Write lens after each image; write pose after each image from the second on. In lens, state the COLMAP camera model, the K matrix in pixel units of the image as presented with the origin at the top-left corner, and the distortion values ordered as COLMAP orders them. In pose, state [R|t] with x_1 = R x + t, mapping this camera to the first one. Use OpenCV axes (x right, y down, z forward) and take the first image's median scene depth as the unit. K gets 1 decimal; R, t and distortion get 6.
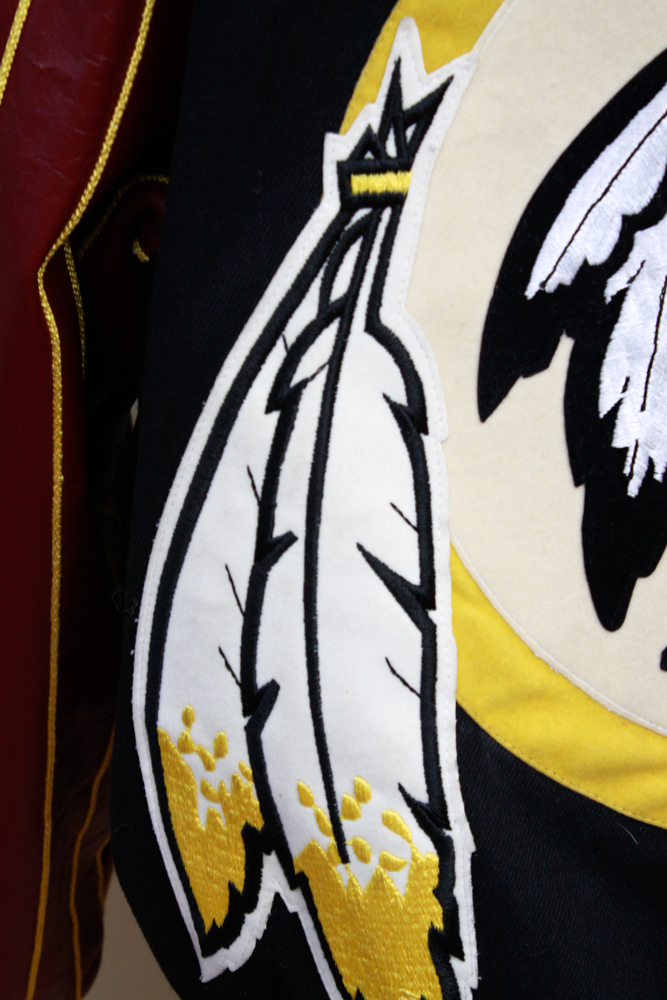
lens RADIAL K [[2267.0, 0, 341.4], [0, 2267.0, 495.6], [0, 0, 1]] dist [0.049261, 0.000000]
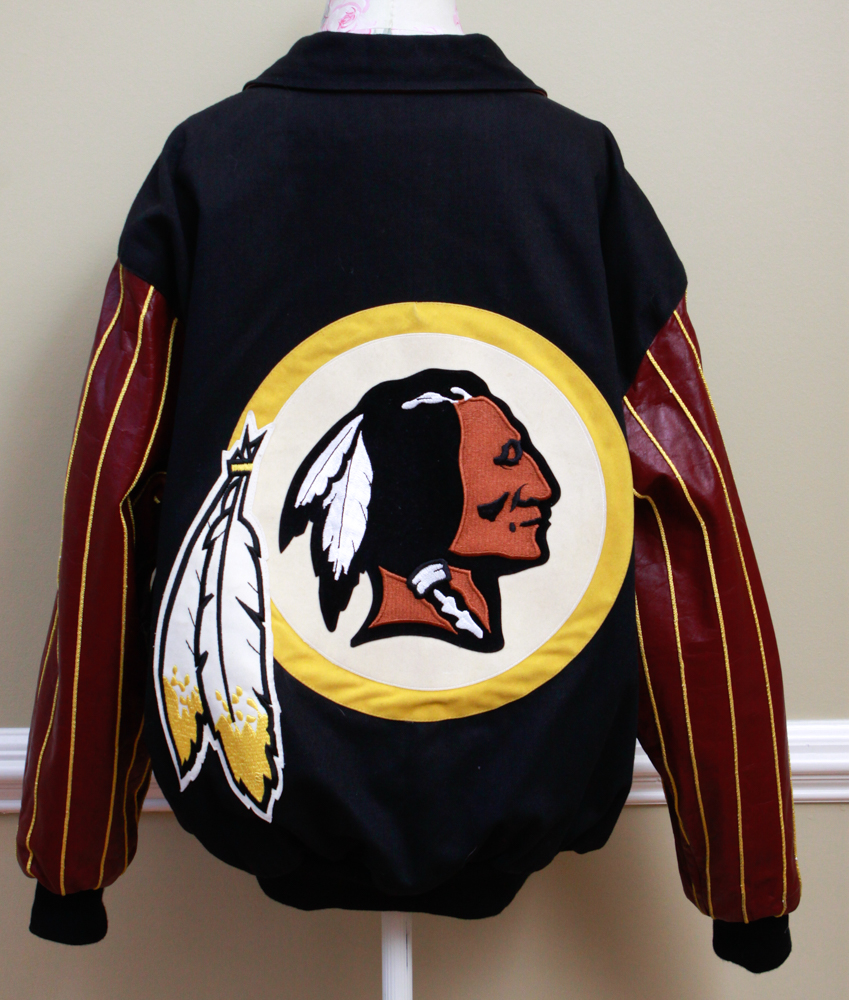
lens RADIAL K [[2463.6, 0, 418.4], [0, 2463.6, 493.7], [0, 0, 1]] dist [-0.038331, 0.000000]
pose [[0.999549, -0.015397, 0.025785, 0.152263], [0.020639, 0.975882, -0.217322, 0.548600], [-0.021817, 0.217757, 0.975759, -1.934538]]
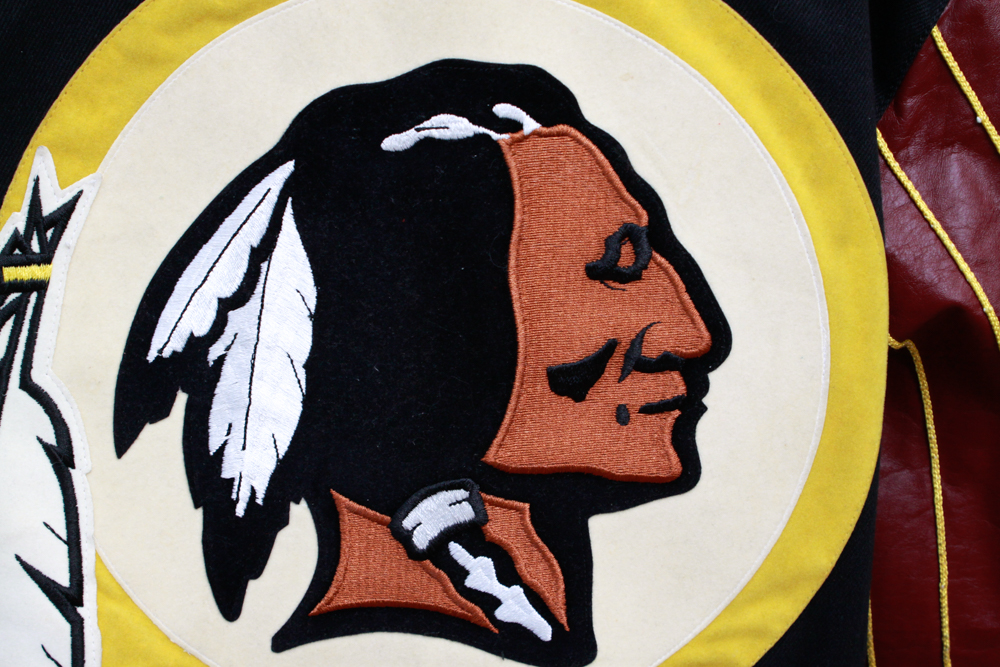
lens RADIAL K [[1591.4, 0, 500.8], [0, 1591.4, 343.6], [0, 0, 1]] dist [-0.013120, 0.000000]
pose [[0.999698, 0.001282, 0.024548, 0.253042], [0.000392, 0.997679, -0.068090, -0.035543], [-0.024578, 0.068079, 0.997377, 0.098638]]
